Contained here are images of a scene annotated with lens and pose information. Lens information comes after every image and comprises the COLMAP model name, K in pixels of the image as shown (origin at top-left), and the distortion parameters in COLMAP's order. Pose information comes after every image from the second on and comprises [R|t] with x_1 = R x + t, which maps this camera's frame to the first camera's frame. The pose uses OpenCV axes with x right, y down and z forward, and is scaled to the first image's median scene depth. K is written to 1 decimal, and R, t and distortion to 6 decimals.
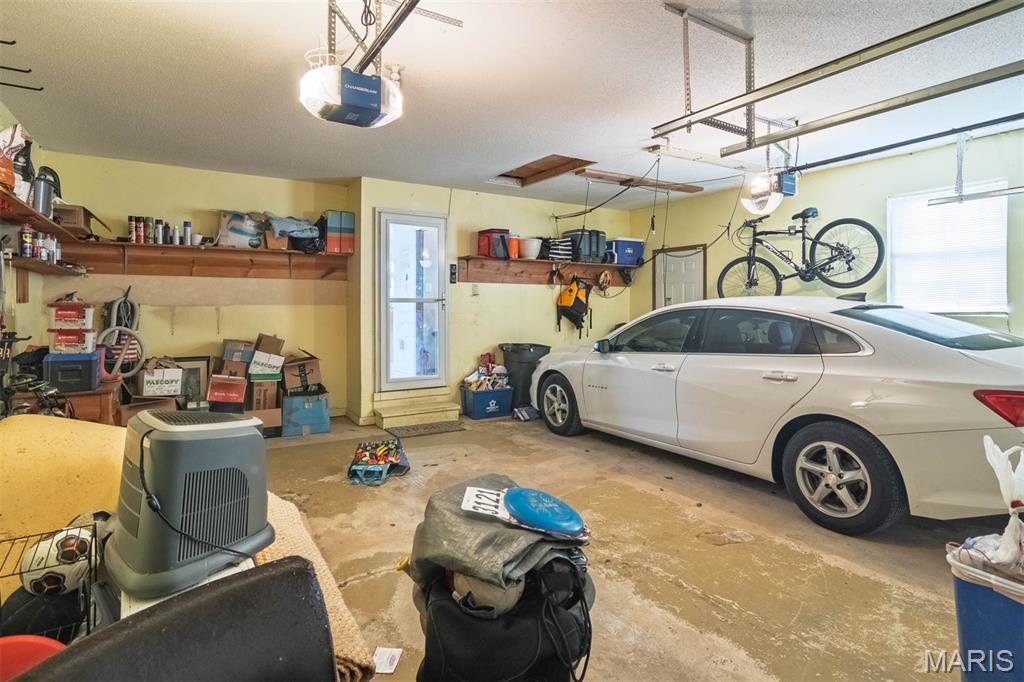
lens RADIAL K [[528.1, 0, 511.2], [0, 528.1, 308.8], [0, 0, 1]] dist [-0.001110, -0.000085]
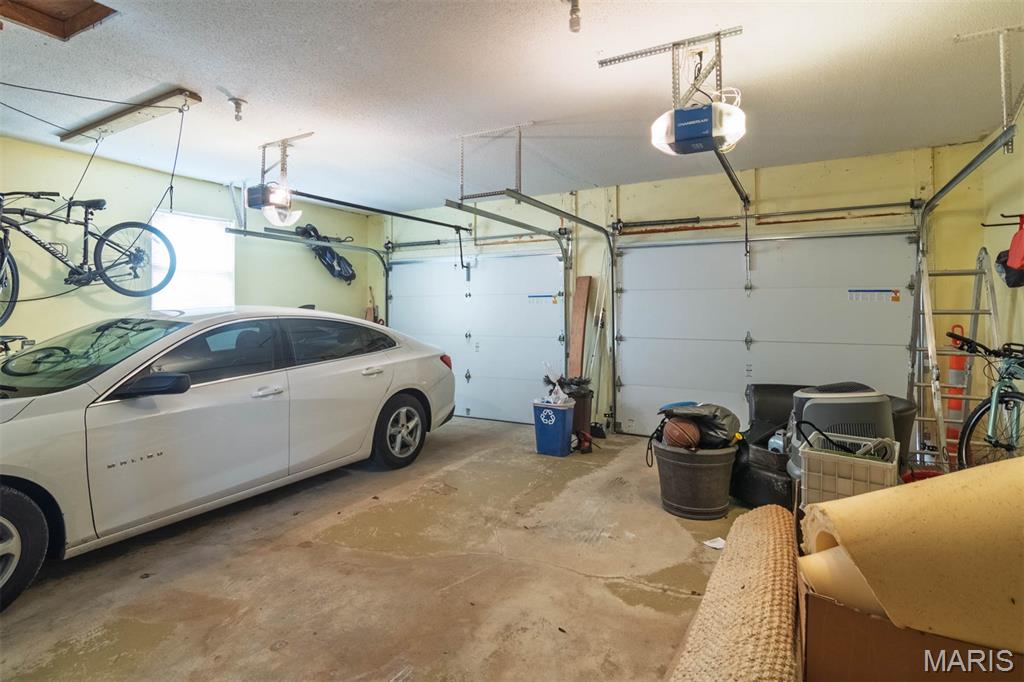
lens RADIAL K [[520.5, 0, 511.0], [0, 520.5, 331.8], [0, 0, 1]] dist [-0.004970, -0.000646]
pose [[-0.472940, -0.034669, 0.880412, -0.777495], [0.008310, 0.999006, 0.043803, -0.019437], [-0.881055, 0.028032, -0.472182, 1.361963]]
